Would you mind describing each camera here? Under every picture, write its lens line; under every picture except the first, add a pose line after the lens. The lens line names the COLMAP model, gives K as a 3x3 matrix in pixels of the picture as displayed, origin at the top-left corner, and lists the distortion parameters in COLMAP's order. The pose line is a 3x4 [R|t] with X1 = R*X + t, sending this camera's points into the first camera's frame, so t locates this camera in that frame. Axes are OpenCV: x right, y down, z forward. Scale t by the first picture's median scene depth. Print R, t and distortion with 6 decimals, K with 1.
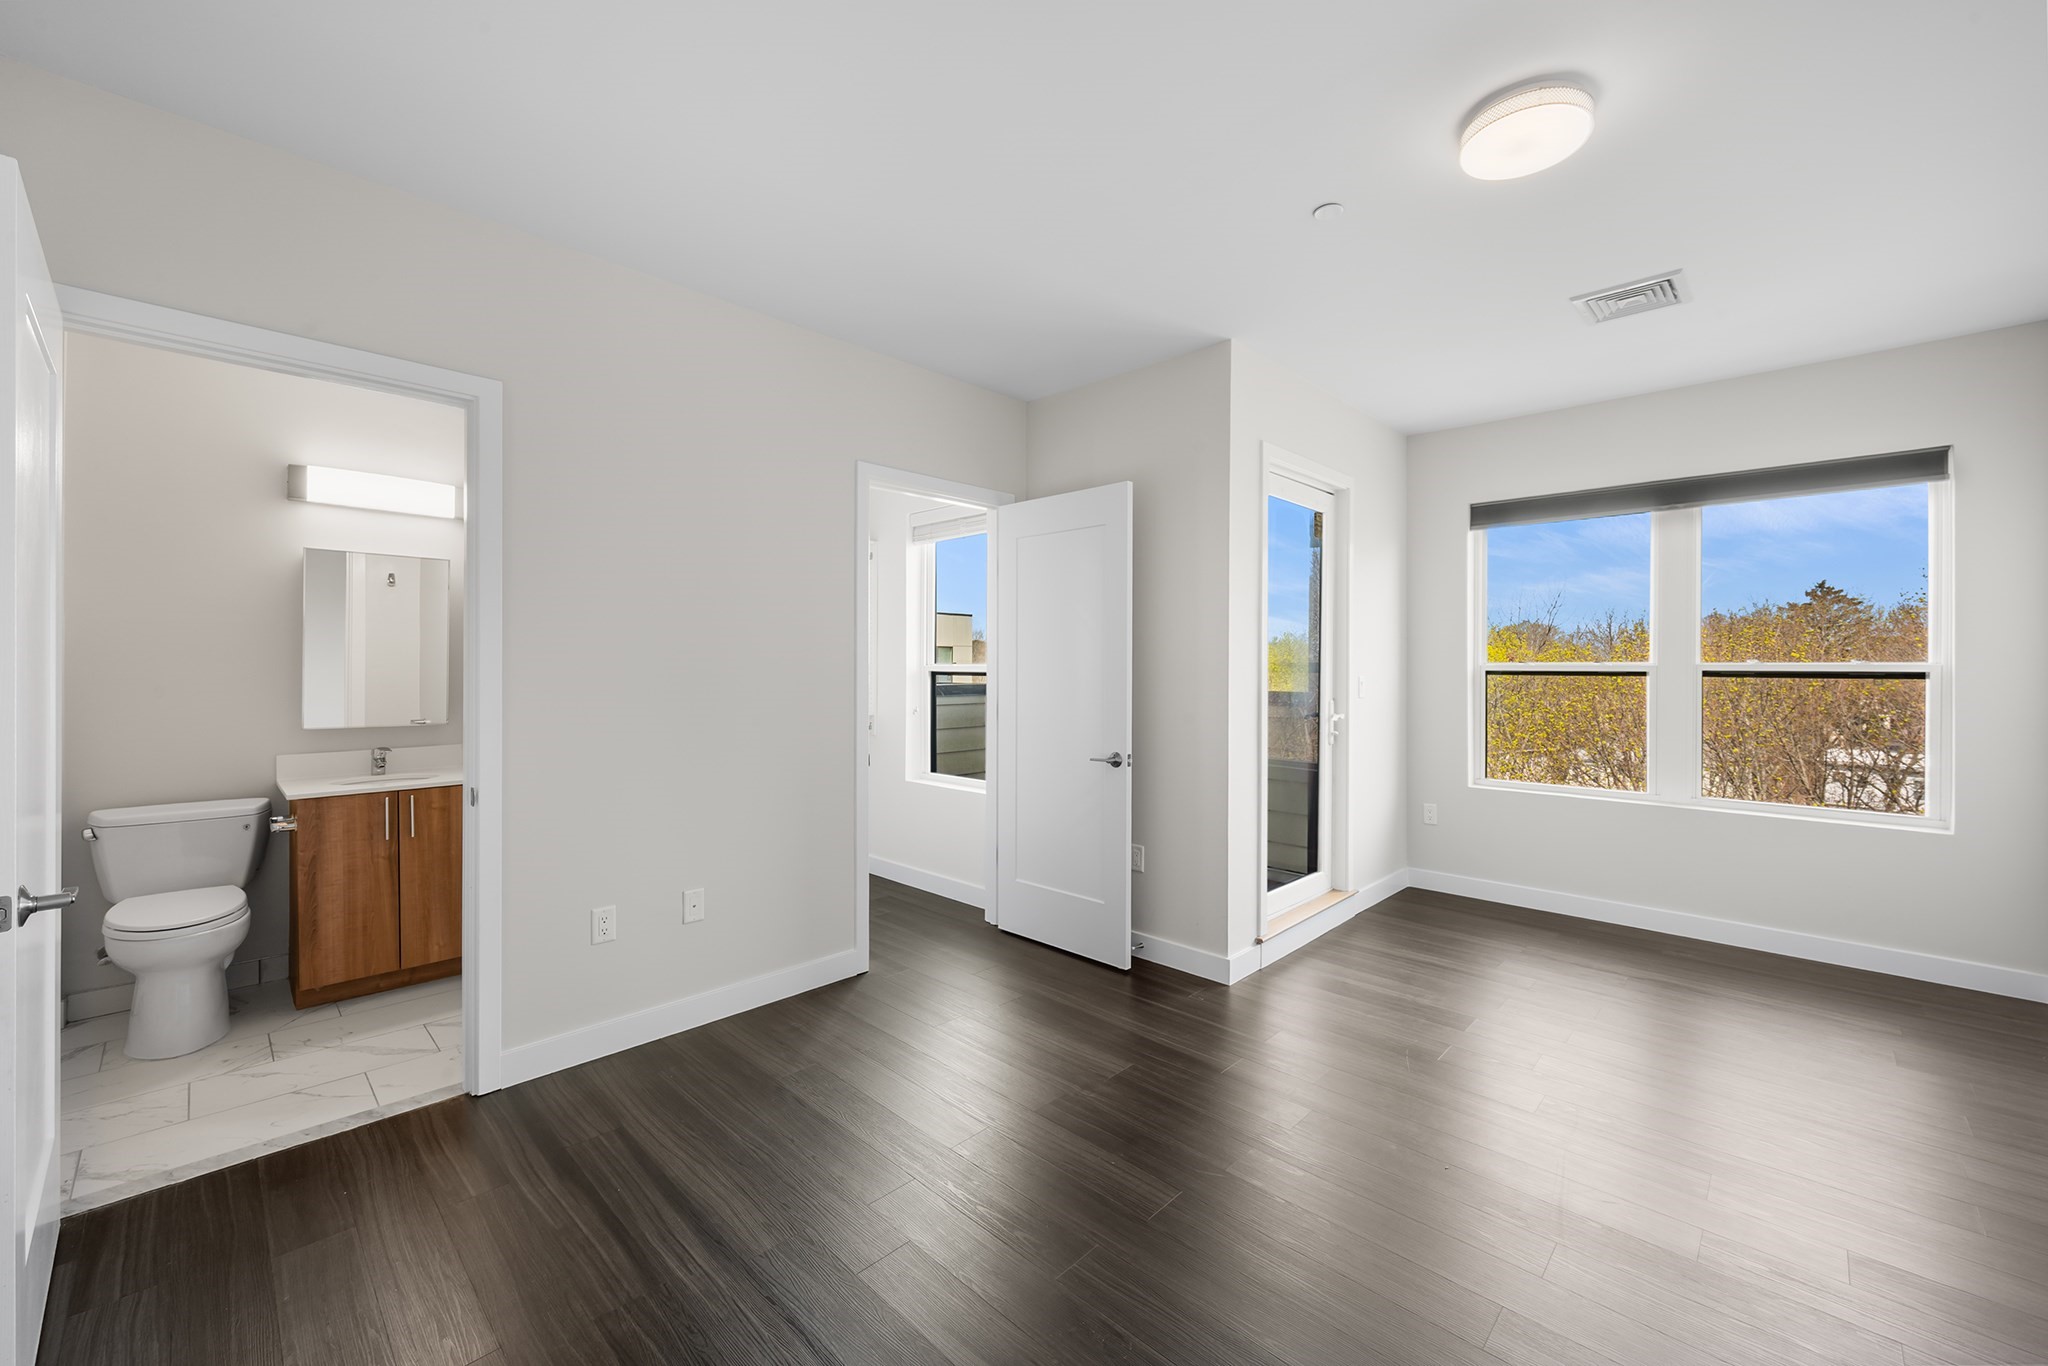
lens RADIAL K [[805.9, 0, 1042.4], [0, 805.9, 673.0], [0, 0, 1]] dist [-0.001387, -0.000072]
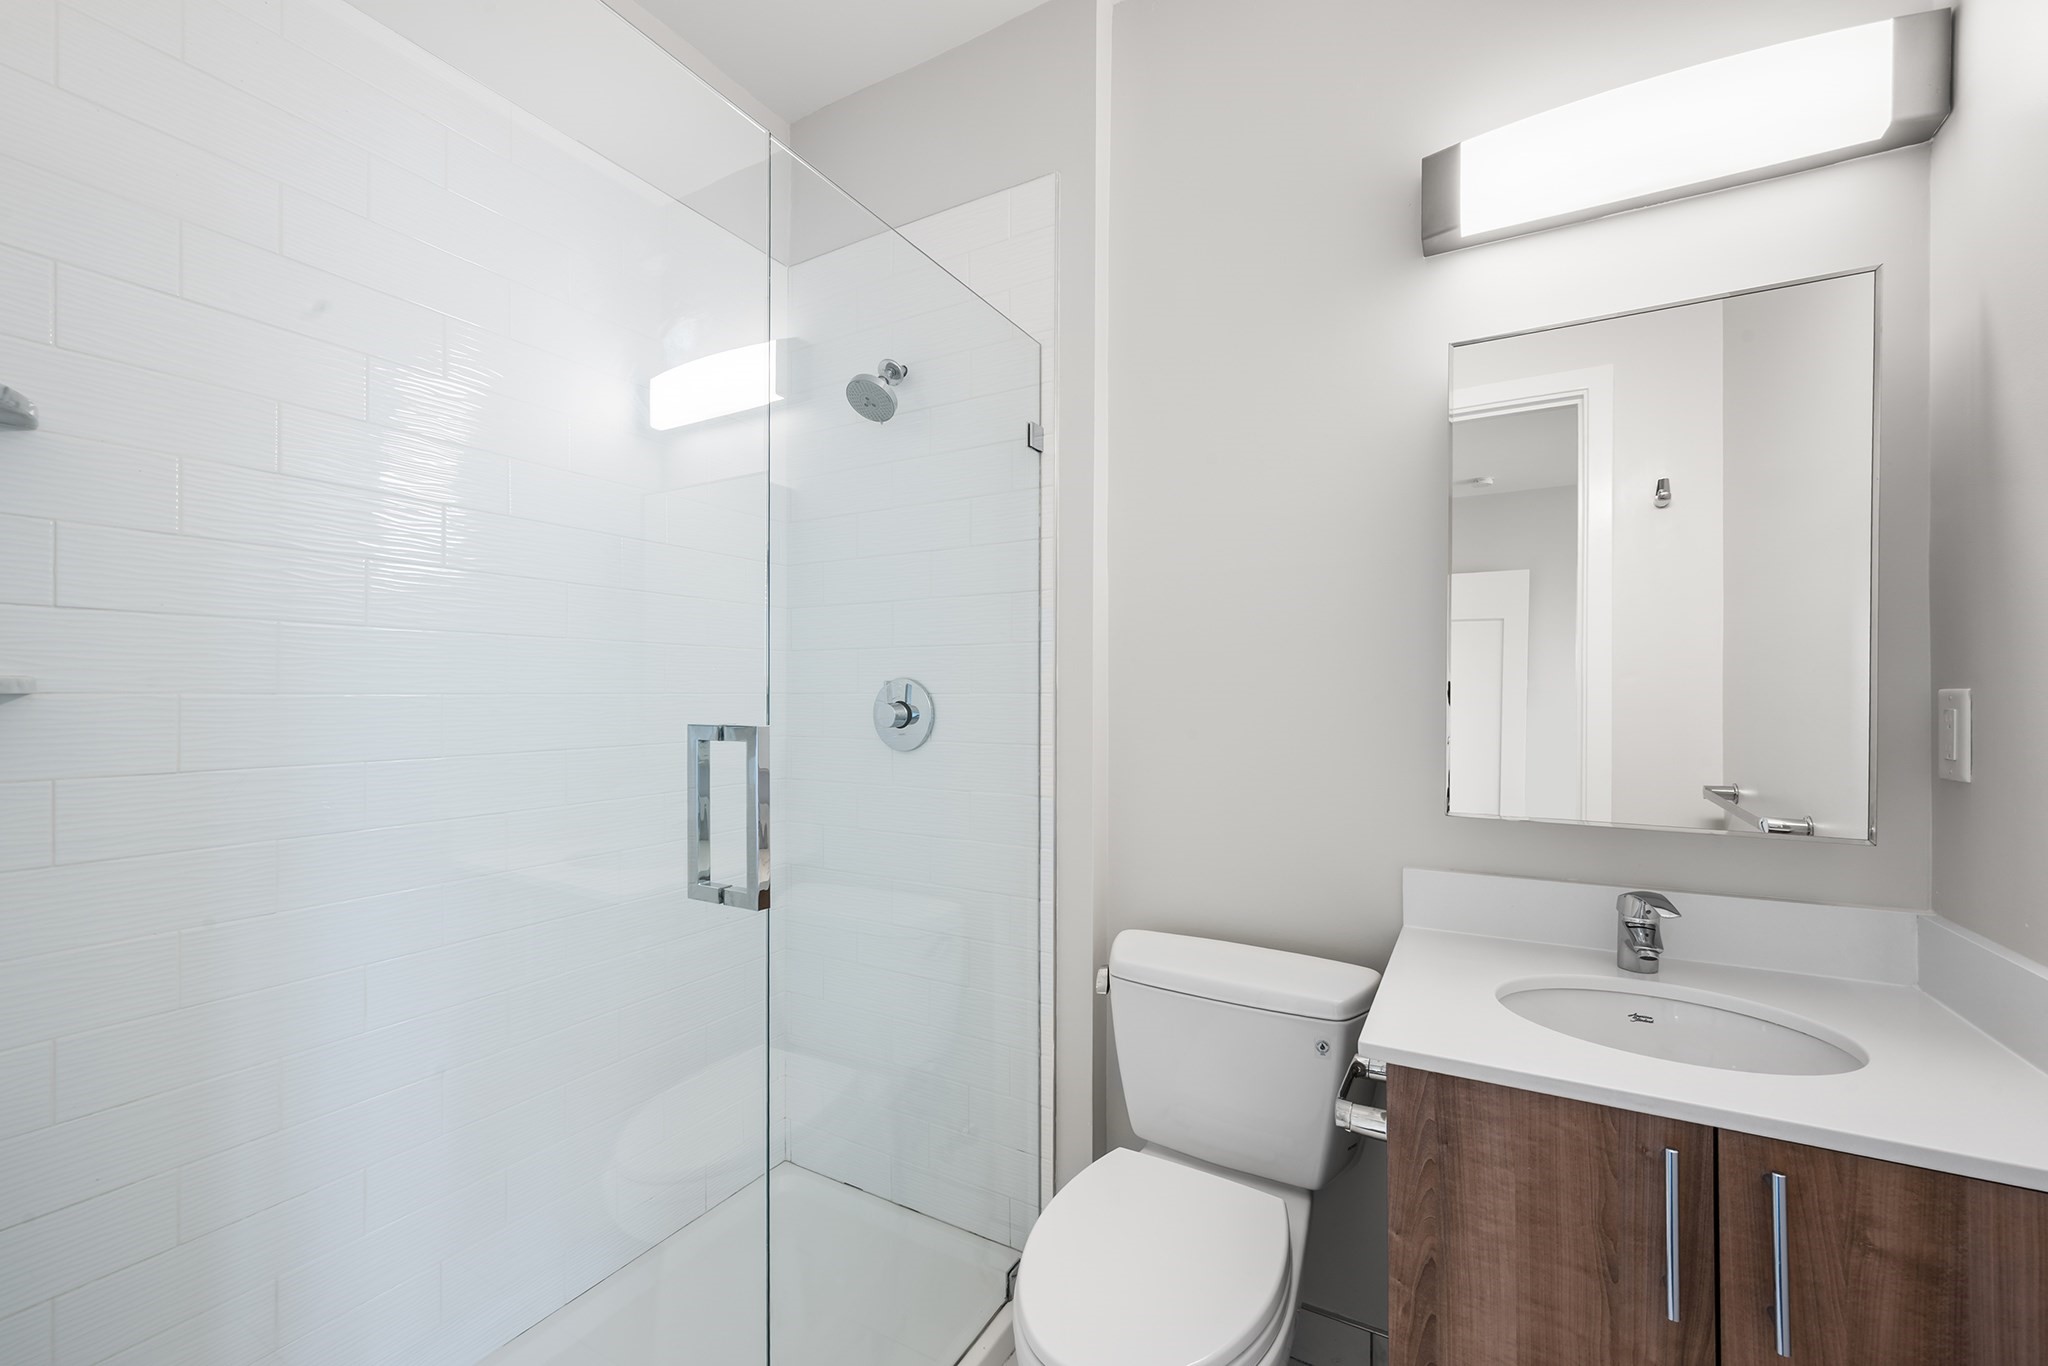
lens RADIAL K [[805.9, 0, 1035.2], [0, 805.9, 690.5], [0, 0, 1]] dist [-0.001387, -0.000072]
pose [[0.237610, -0.008372, -0.971325, -0.600118], [-0.005709, 0.999934, -0.010015, 0.016527], [0.971344, 0.007925, 0.237546, 0.727142]]
